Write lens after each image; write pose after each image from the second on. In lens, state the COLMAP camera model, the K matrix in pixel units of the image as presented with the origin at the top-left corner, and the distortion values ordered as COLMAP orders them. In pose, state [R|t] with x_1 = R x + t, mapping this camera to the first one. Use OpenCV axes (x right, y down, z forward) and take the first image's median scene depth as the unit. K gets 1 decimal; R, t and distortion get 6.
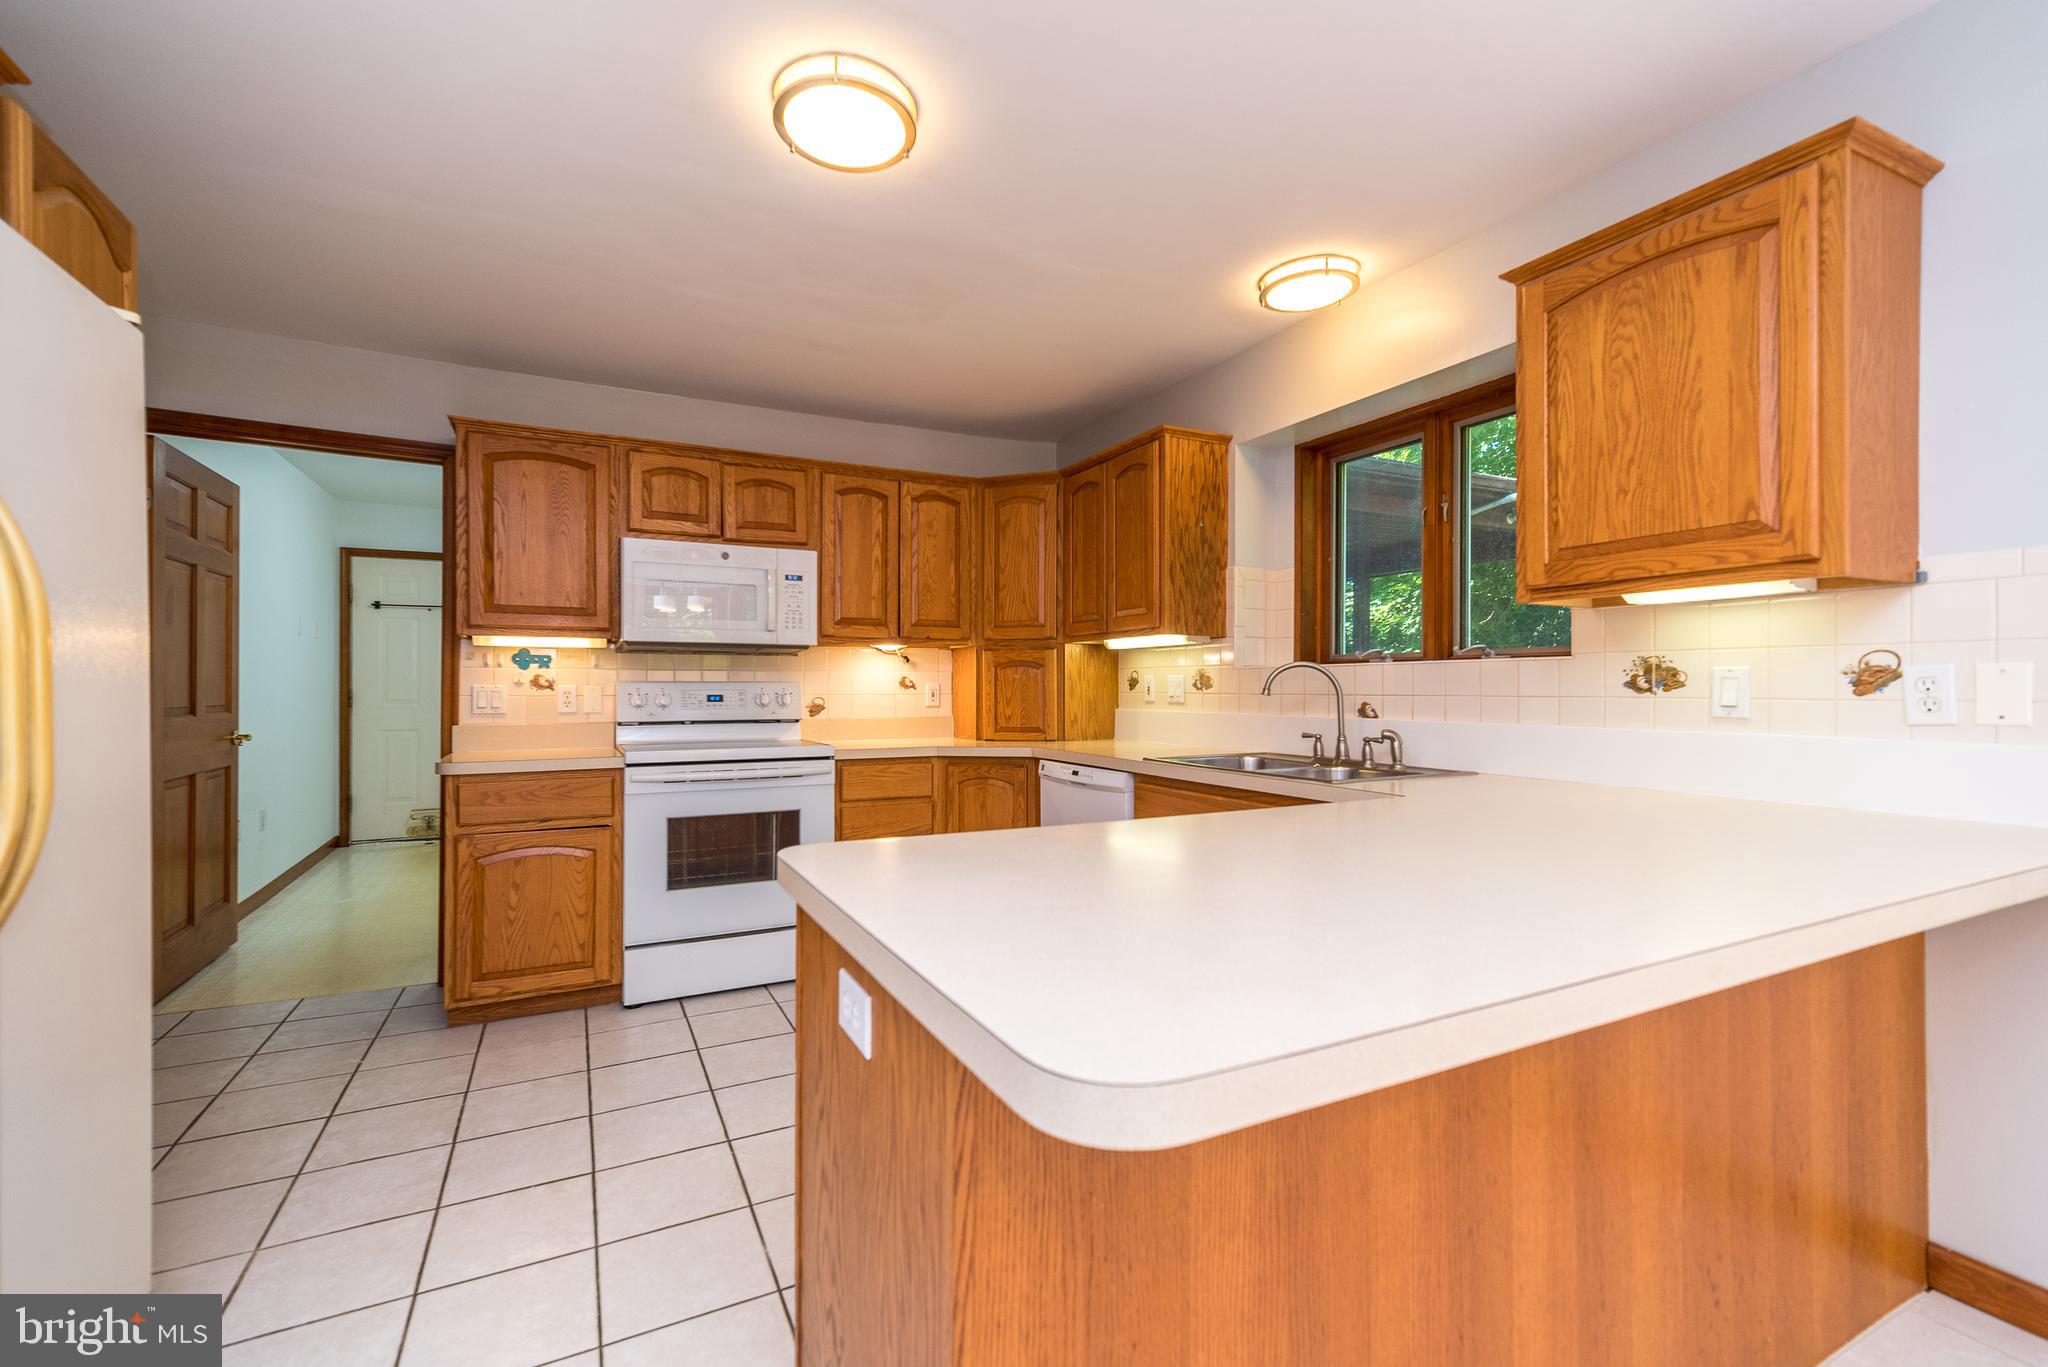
lens RADIAL K [[889.2, 0, 1004.7], [0, 889.2, 682.4], [0, 0, 1]] dist [0.008740, 0.000244]
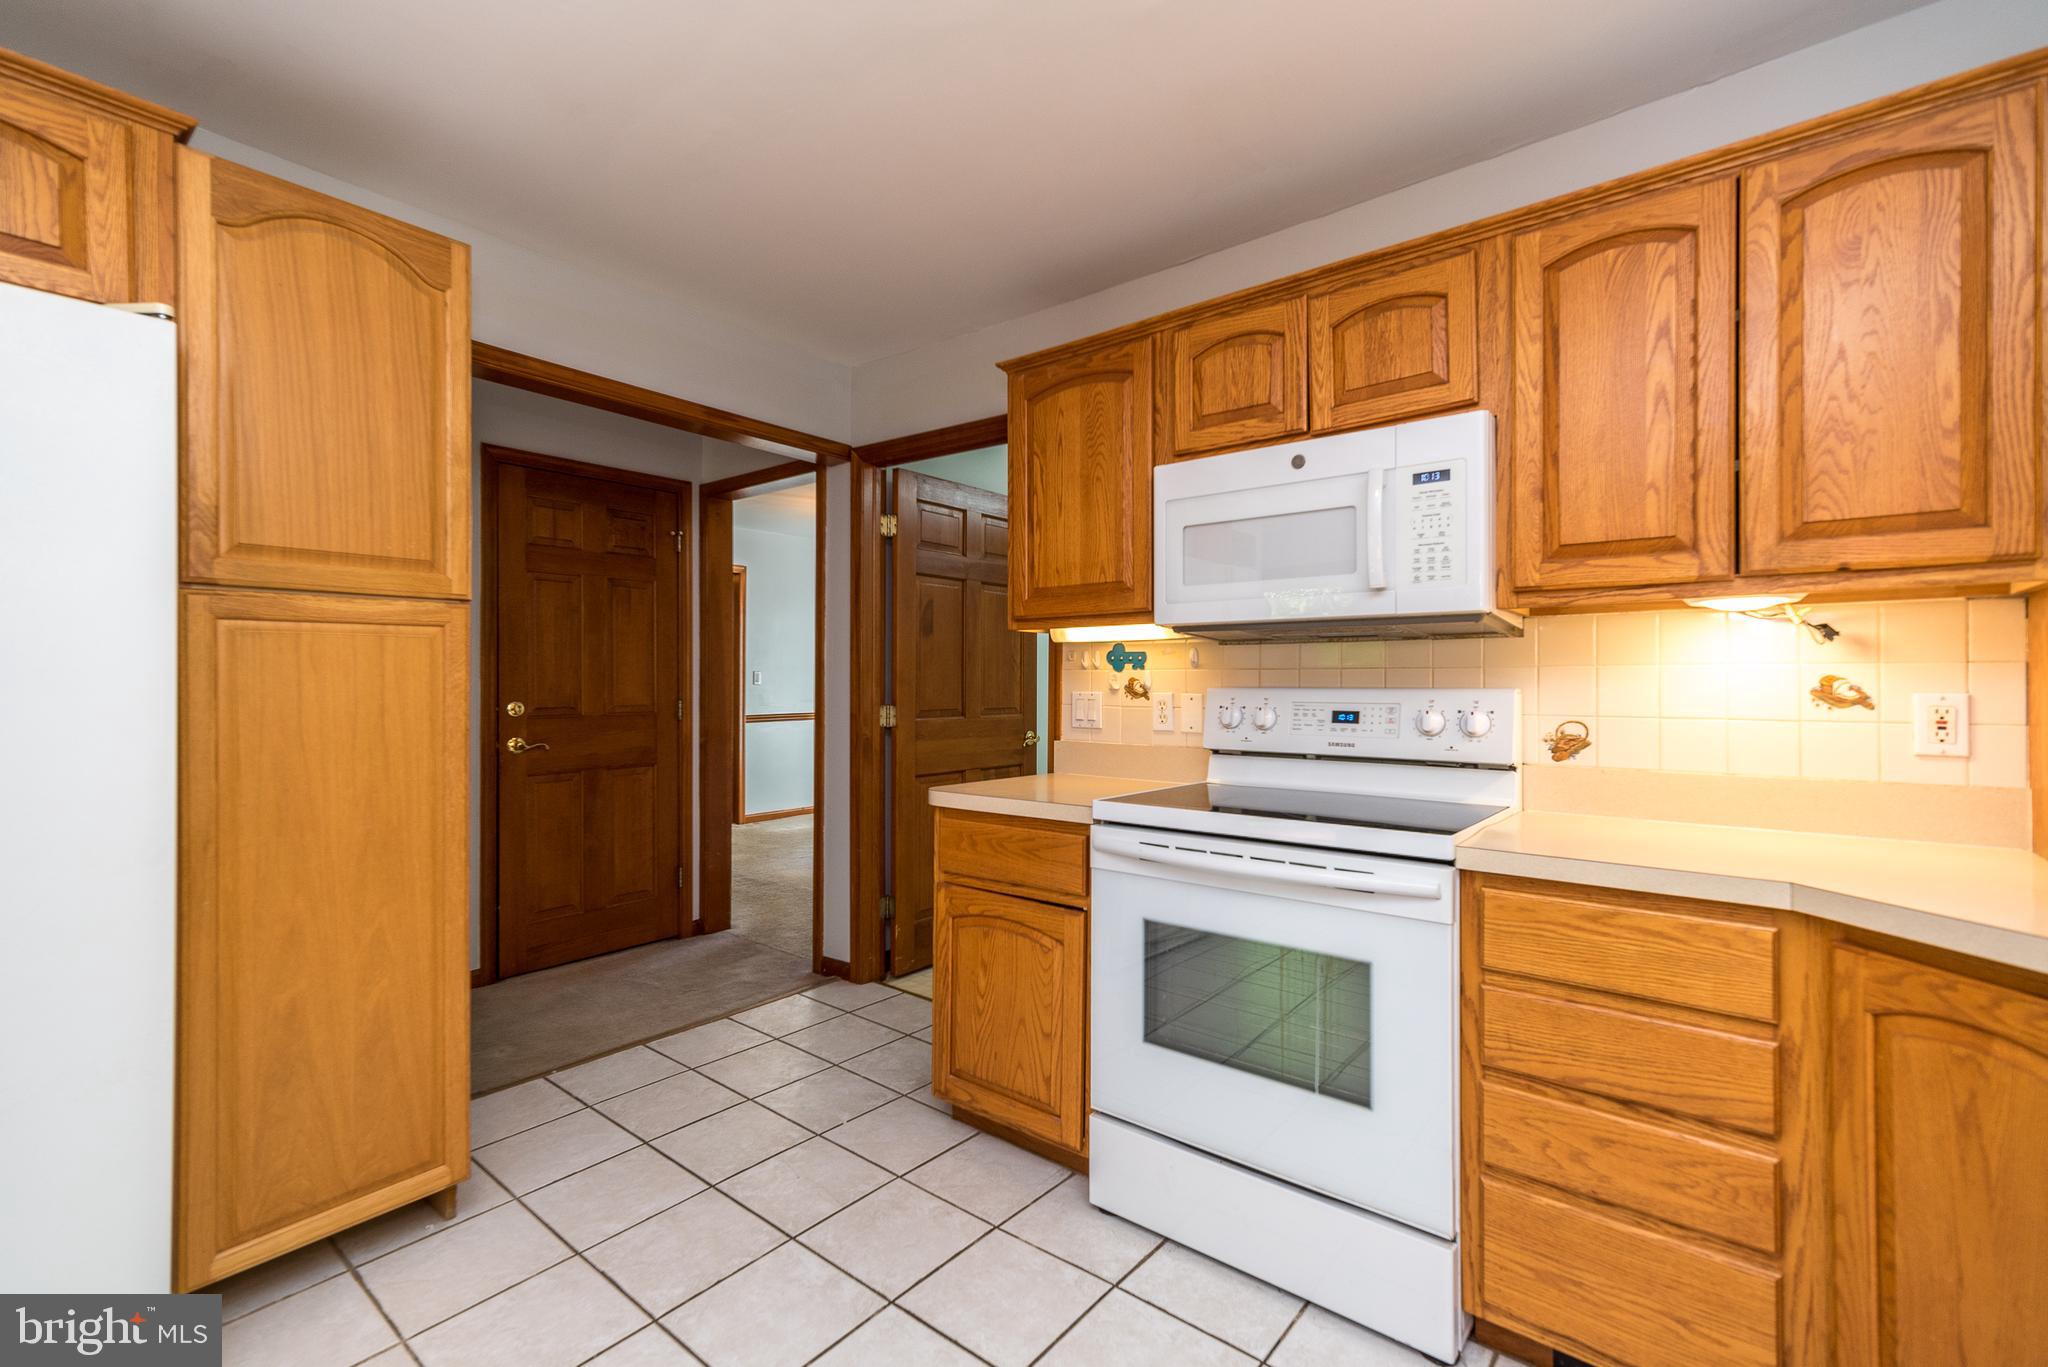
lens RADIAL K [[889.2, 0, 1025.3], [0, 889.2, 676.7], [0, 0, 1]] dist [0.008740, 0.000244]
pose [[0.421912, -0.008500, -0.906597, 0.118132], [0.001705, 0.999962, -0.008582, -0.003970], [0.906635, 0.002075, 0.421911, 0.626665]]
